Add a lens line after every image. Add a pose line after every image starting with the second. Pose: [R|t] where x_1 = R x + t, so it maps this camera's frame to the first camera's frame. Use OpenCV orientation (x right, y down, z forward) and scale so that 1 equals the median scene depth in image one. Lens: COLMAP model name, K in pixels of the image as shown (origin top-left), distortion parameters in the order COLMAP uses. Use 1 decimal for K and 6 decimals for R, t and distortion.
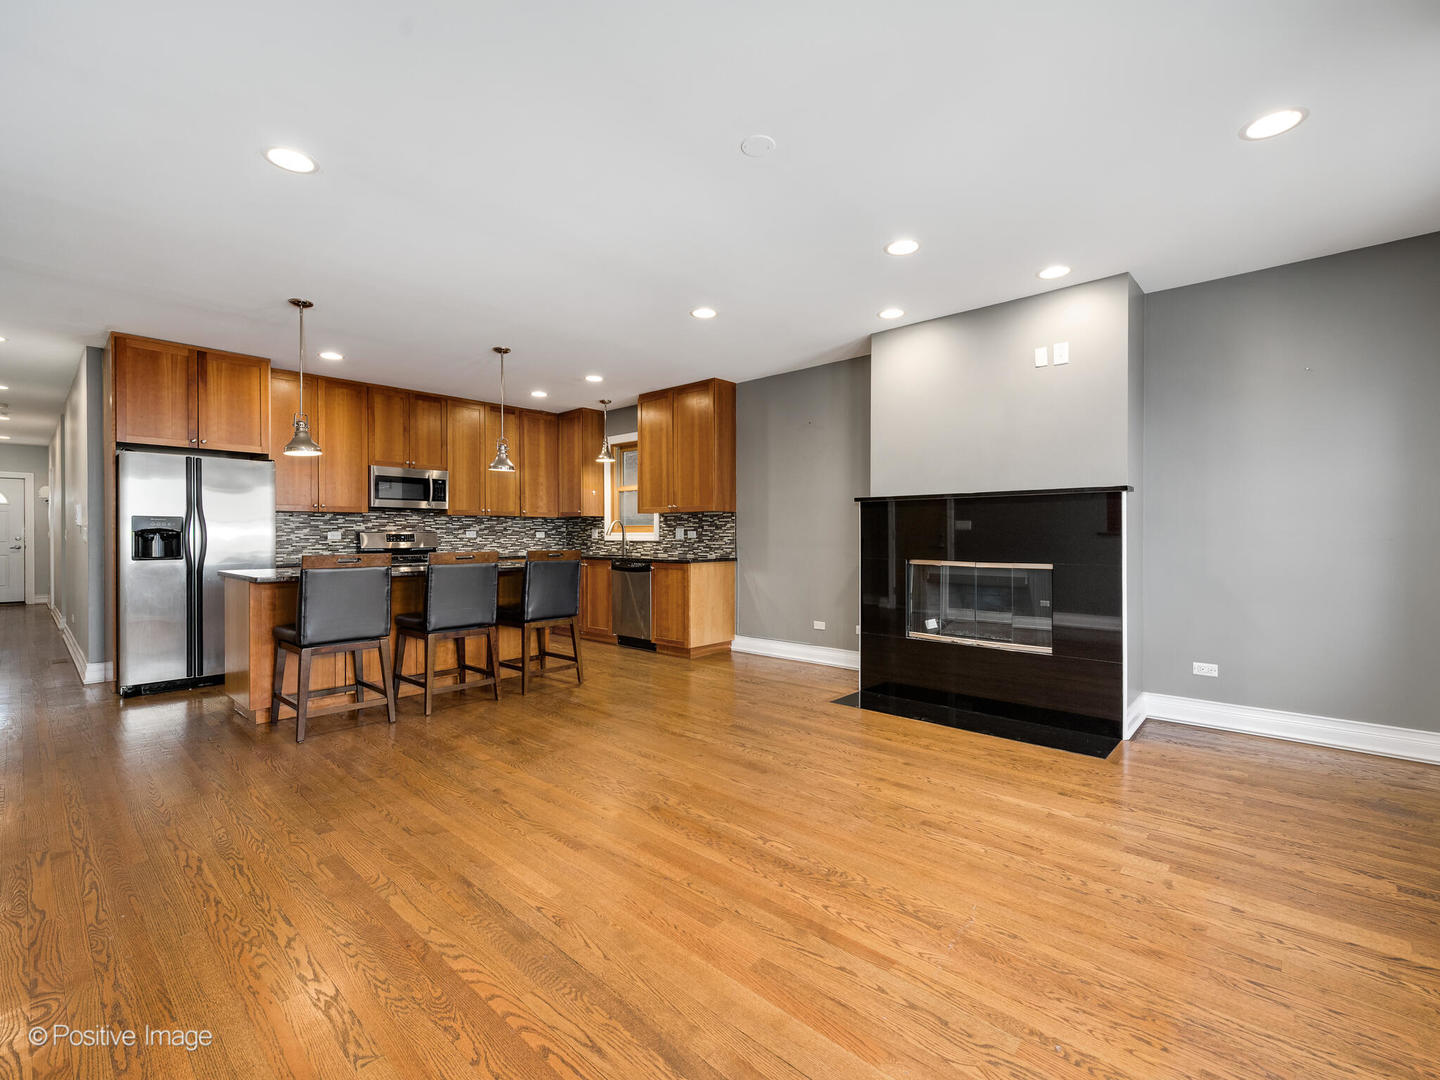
lens RADIAL K [[638.5, 0, 728.0], [0, 638.5, 532.6], [0, 0, 1]] dist [0.009788, -0.000498]
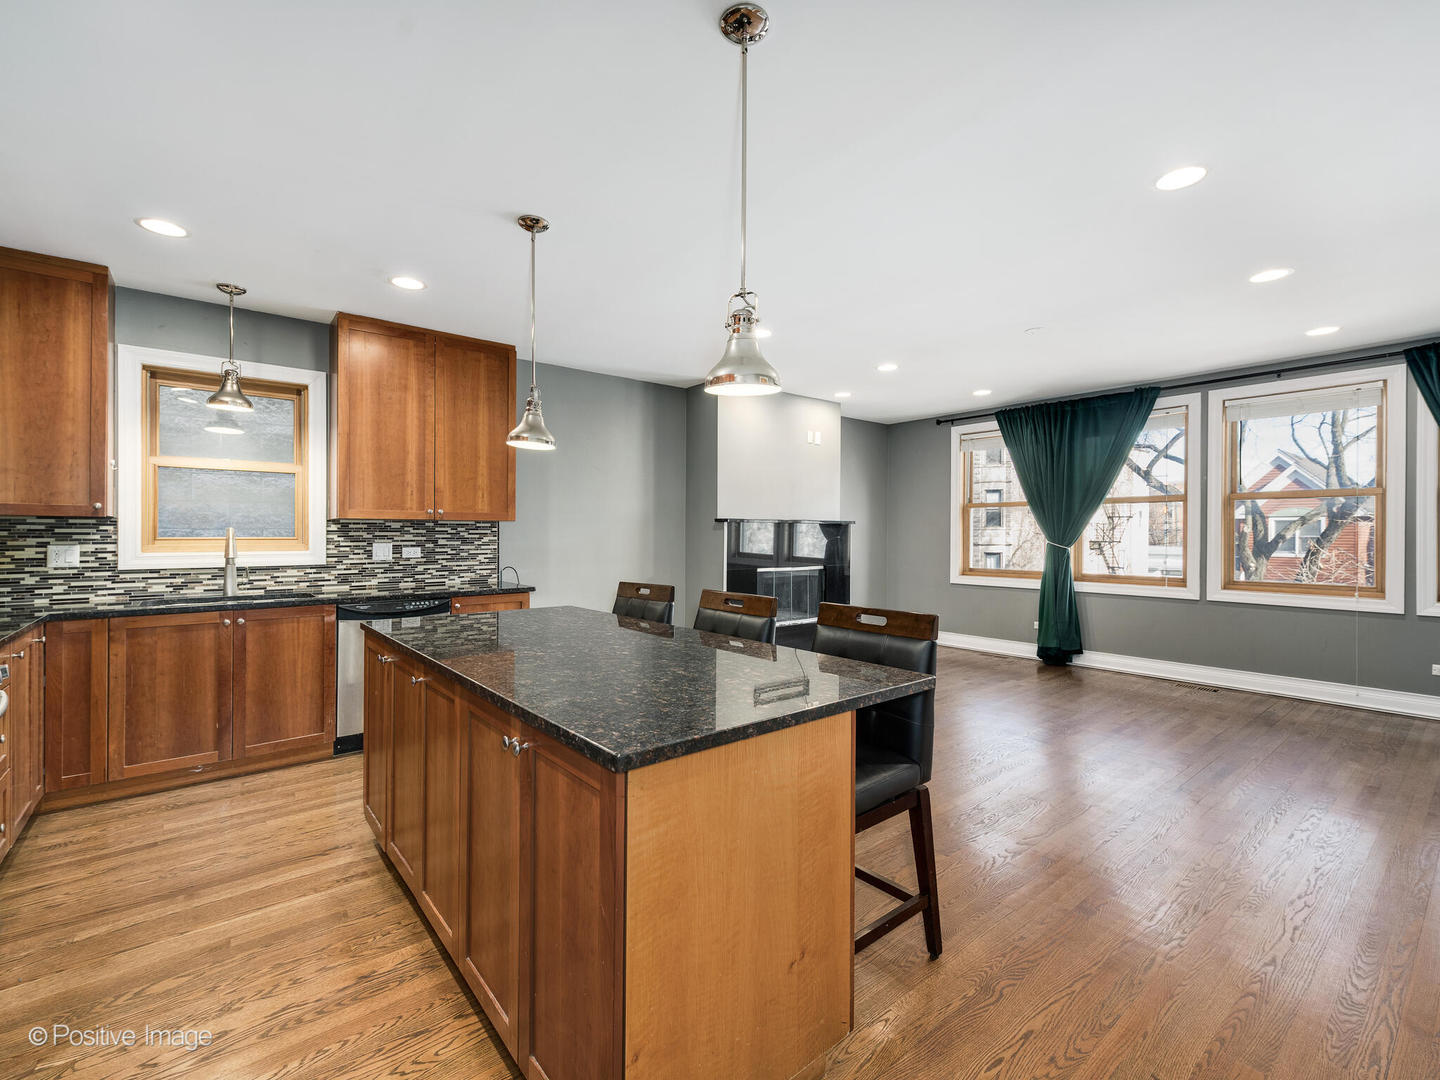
lens RADIAL K [[638.5, 0, 711.2], [0, 638.5, 540.6], [0, 0, 1]] dist [0.009788, -0.000498]
pose [[0.157346, -0.009820, 0.987495, -0.857906], [-0.005835, 0.999924, 0.010874, -0.023807], [-0.987526, -0.007473, 0.157276, 0.766498]]
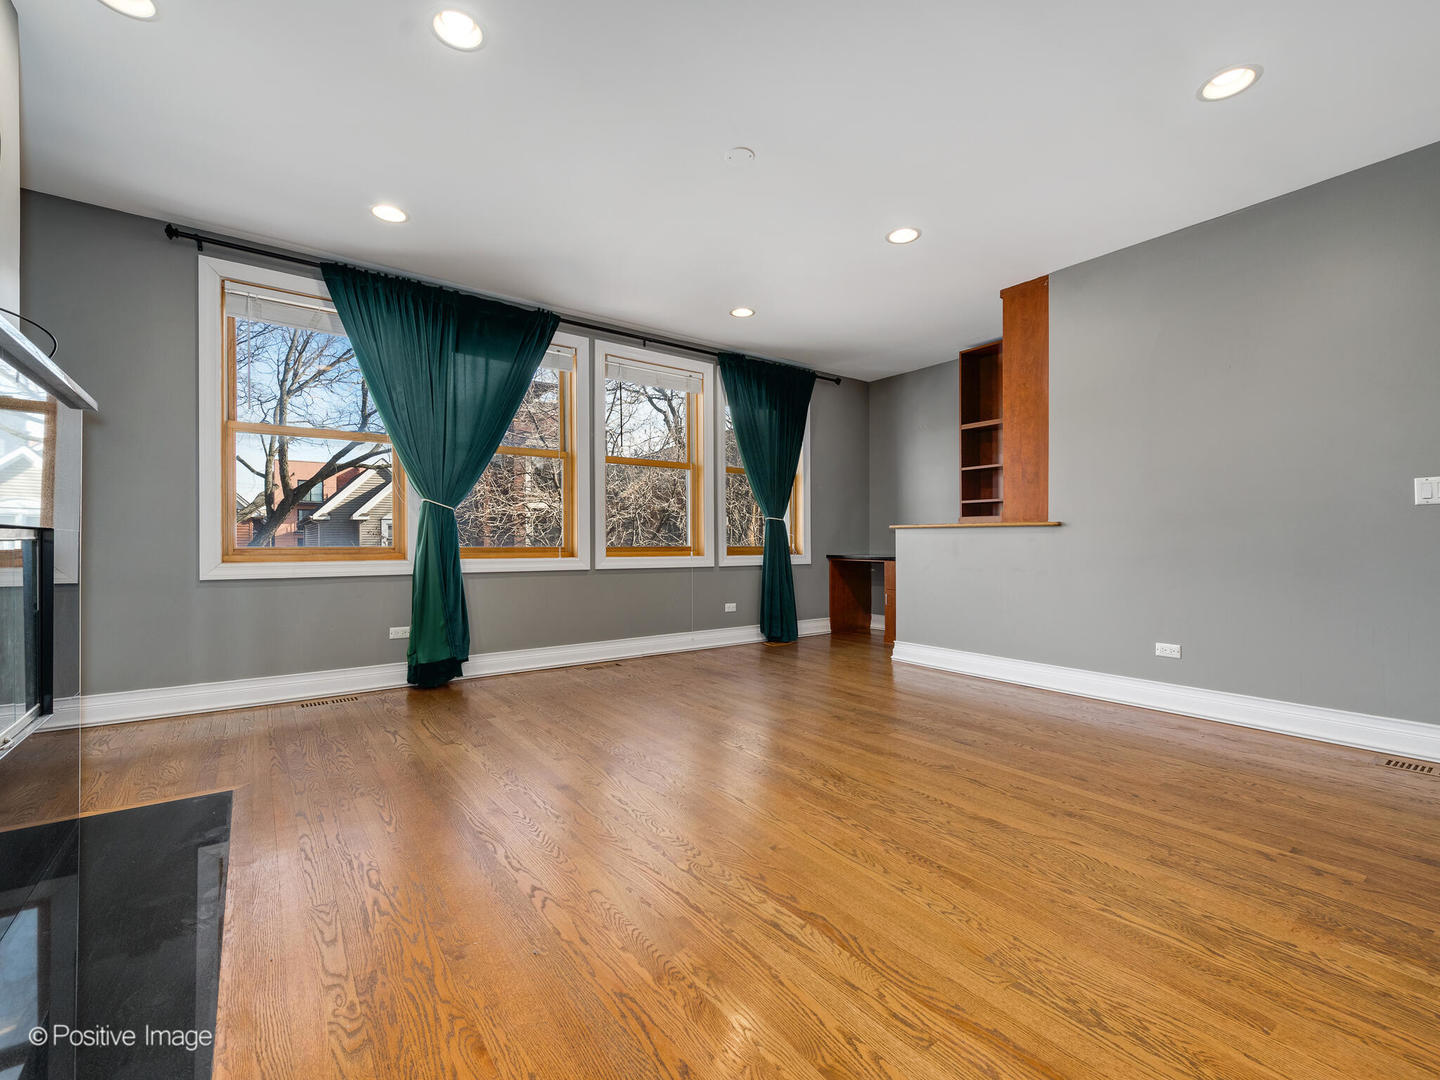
lens RADIAL K [[638.5, 0, 723.0], [0, 638.5, 536.7], [0, 0, 1]] dist [0.009788, -0.000498]
pose [[-0.979039, 0.002684, 0.203655, -0.074903], [-0.000077, 0.999908, -0.013551, 0.045080], [-0.203673, -0.013283, -0.978949, 1.022628]]
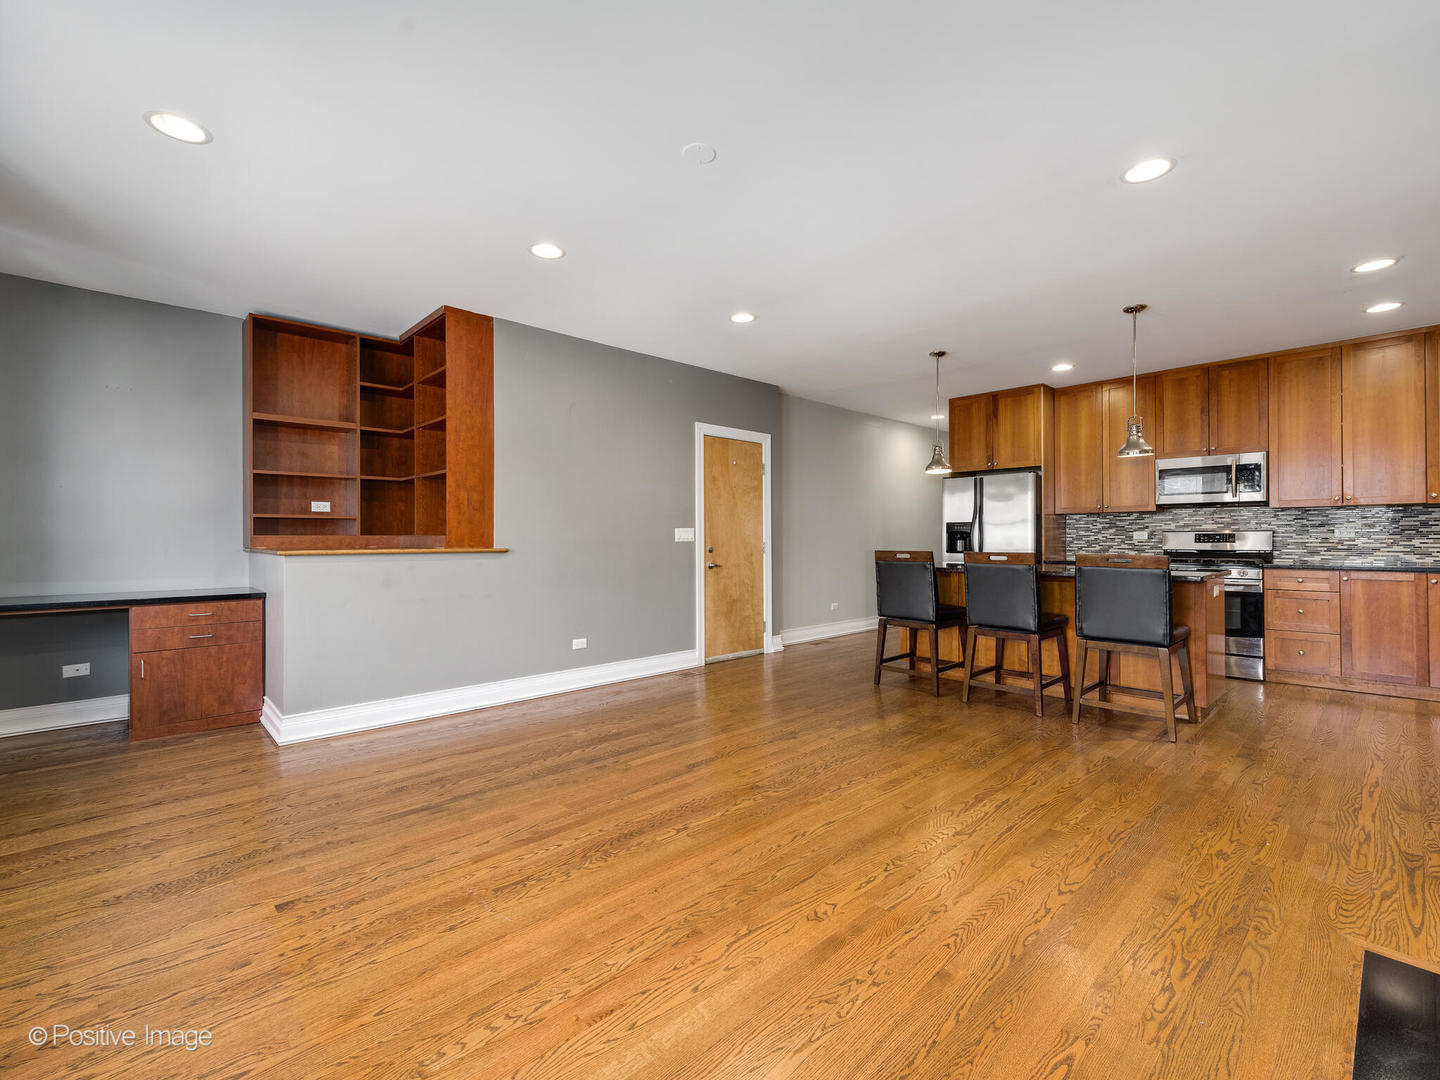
lens RADIAL K [[638.5, 0, 716.4], [0, 638.5, 531.8], [0, 0, 1]] dist [0.009788, -0.000498]
pose [[-0.086351, -0.007584, -0.996236, 0.506842], [0.006956, 0.999942, -0.008215, 0.002993], [0.996240, -0.007639, -0.086293, 0.535181]]
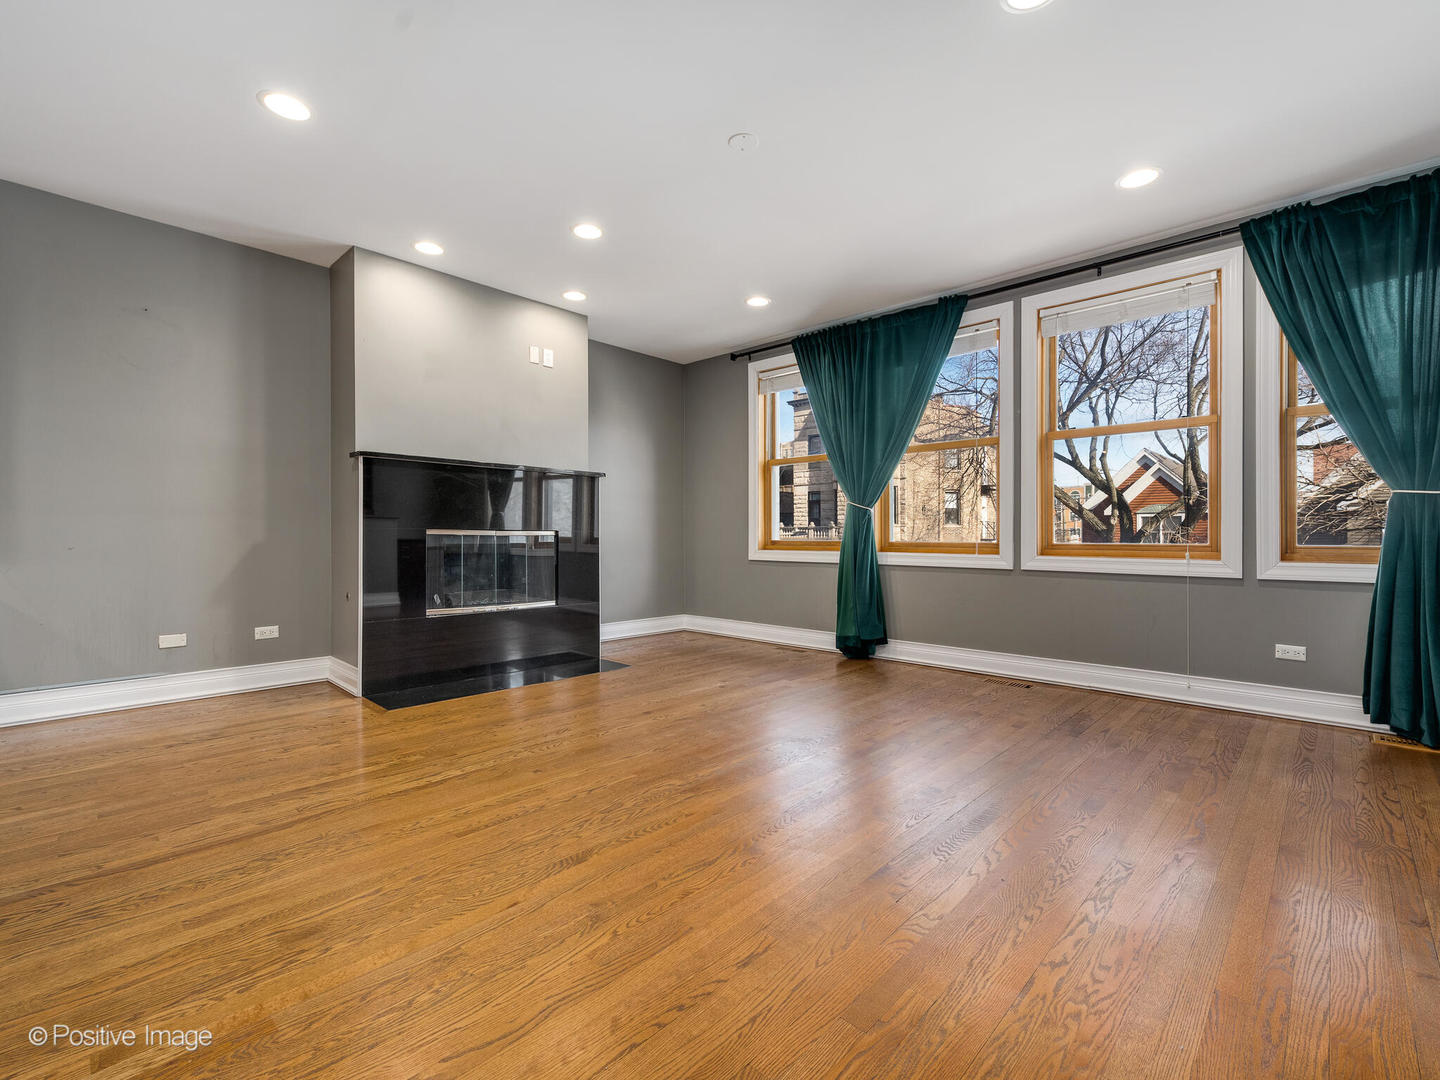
lens RADIAL K [[638.5, 0, 721.4], [0, 638.5, 539.7], [0, 0, 1]] dist [0.009788, -0.000498]
pose [[0.027108, -0.003401, 0.999627, -0.516121], [-0.008098, 0.999961, 0.003621, 0.042951], [-0.999600, -0.008193, 0.027079, 0.488611]]
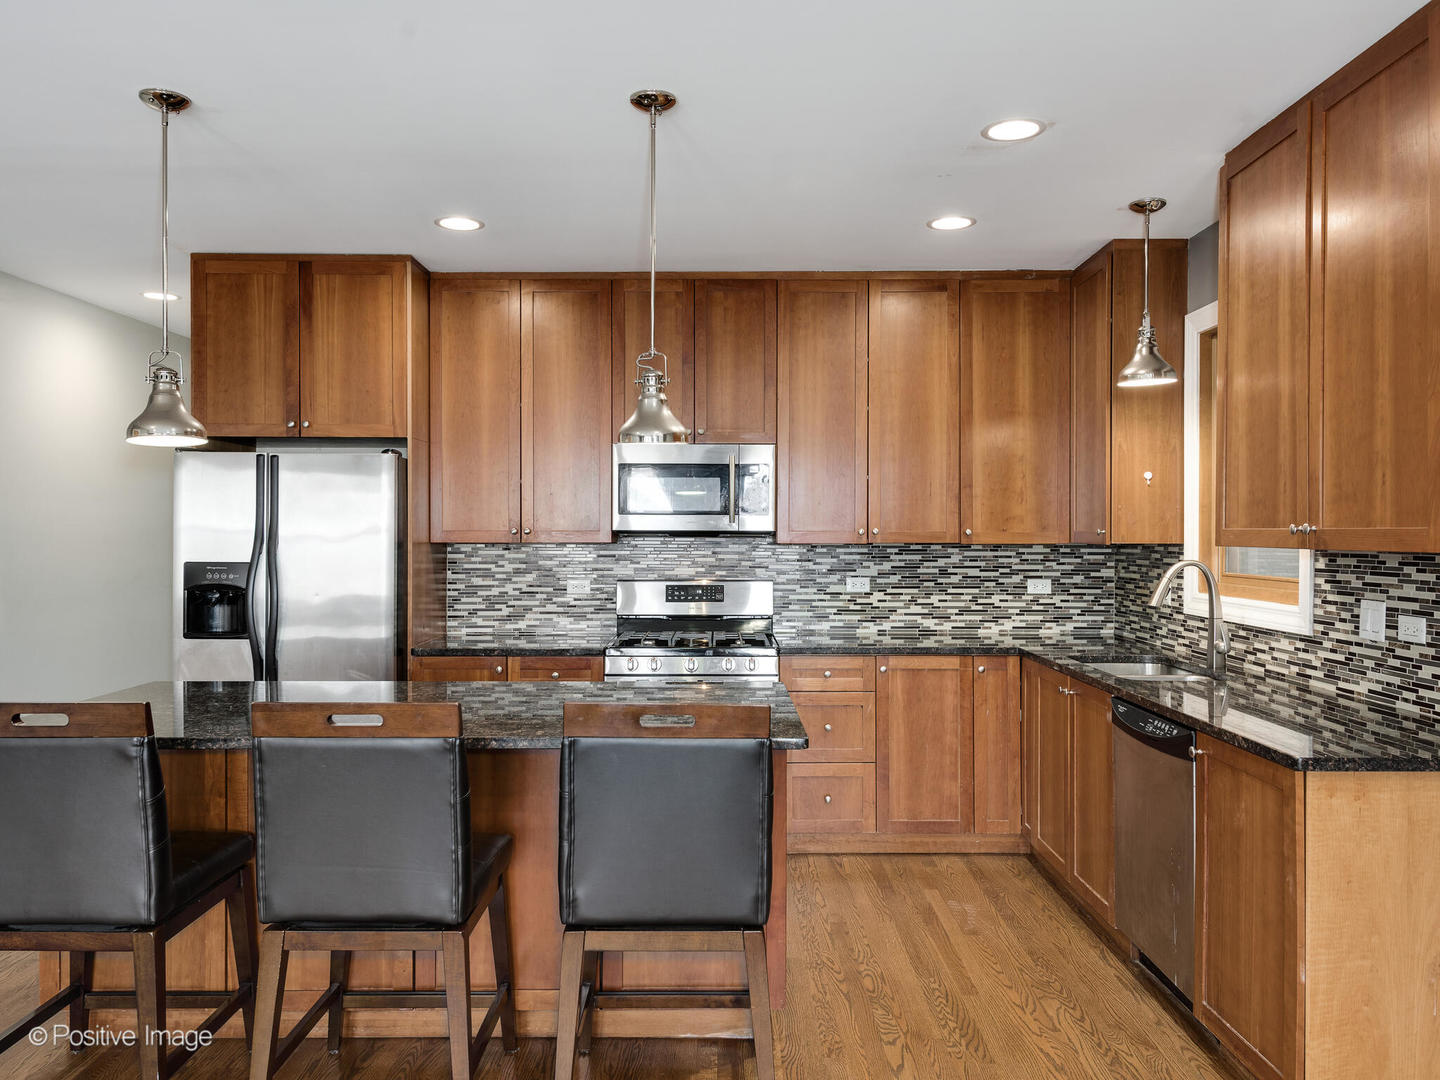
lens RADIAL K [[1082.4, 0, 716.8], [0, 1082.4, 539.1], [0, 0, 1]] dist [0.027749, -0.021376]
pose [[0.662505, 0.007618, -0.749019, 0.117869], [0.000226, 0.999946, 0.010370, -0.050814], [0.749058, -0.007040, 0.662467, 0.628364]]
